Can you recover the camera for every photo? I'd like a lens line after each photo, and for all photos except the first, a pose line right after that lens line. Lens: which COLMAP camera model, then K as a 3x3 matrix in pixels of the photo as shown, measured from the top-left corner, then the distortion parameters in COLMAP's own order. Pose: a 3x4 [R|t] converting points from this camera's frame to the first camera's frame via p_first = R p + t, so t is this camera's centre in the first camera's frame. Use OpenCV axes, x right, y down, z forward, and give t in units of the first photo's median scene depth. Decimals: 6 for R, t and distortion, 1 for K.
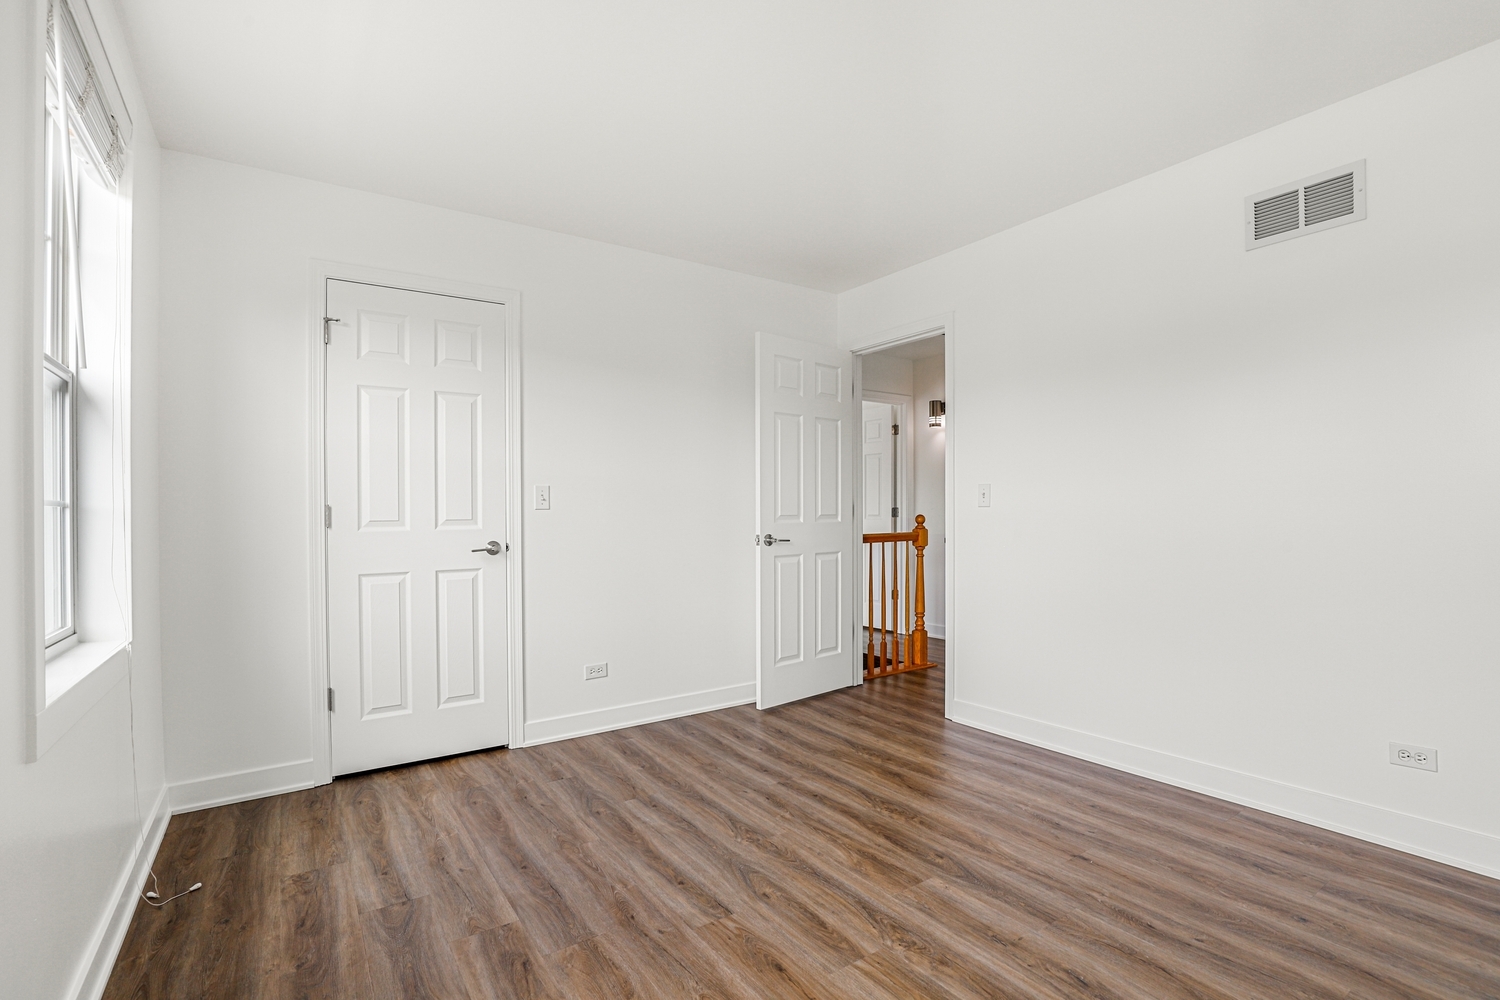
lens RADIAL K [[700.1, 0, 753.5], [0, 700.1, 512.8], [0, 0, 1]] dist [-0.019899, 0.004810]
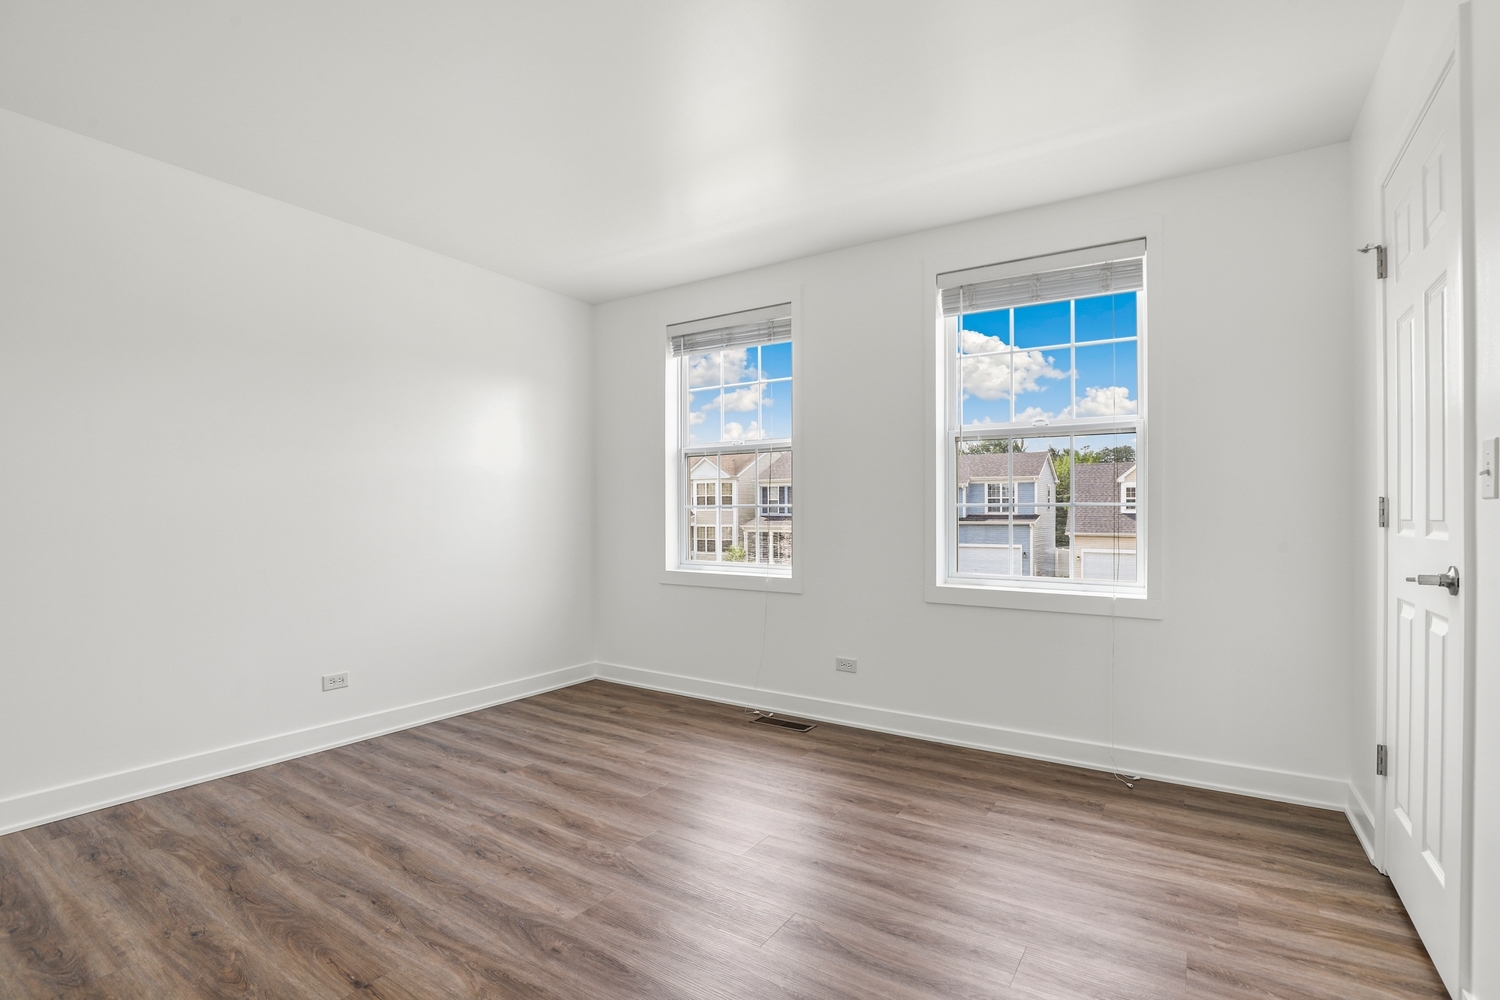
lens RADIAL K [[700.1, 0, 753.8], [0, 700.1, 508.7], [0, 0, 1]] dist [-0.019899, 0.004810]
pose [[-0.922742, 0.007696, -0.385342, 0.415145], [0.010958, 0.999920, -0.006269, 0.001098], [0.385263, -0.010007, -0.922753, 2.097064]]
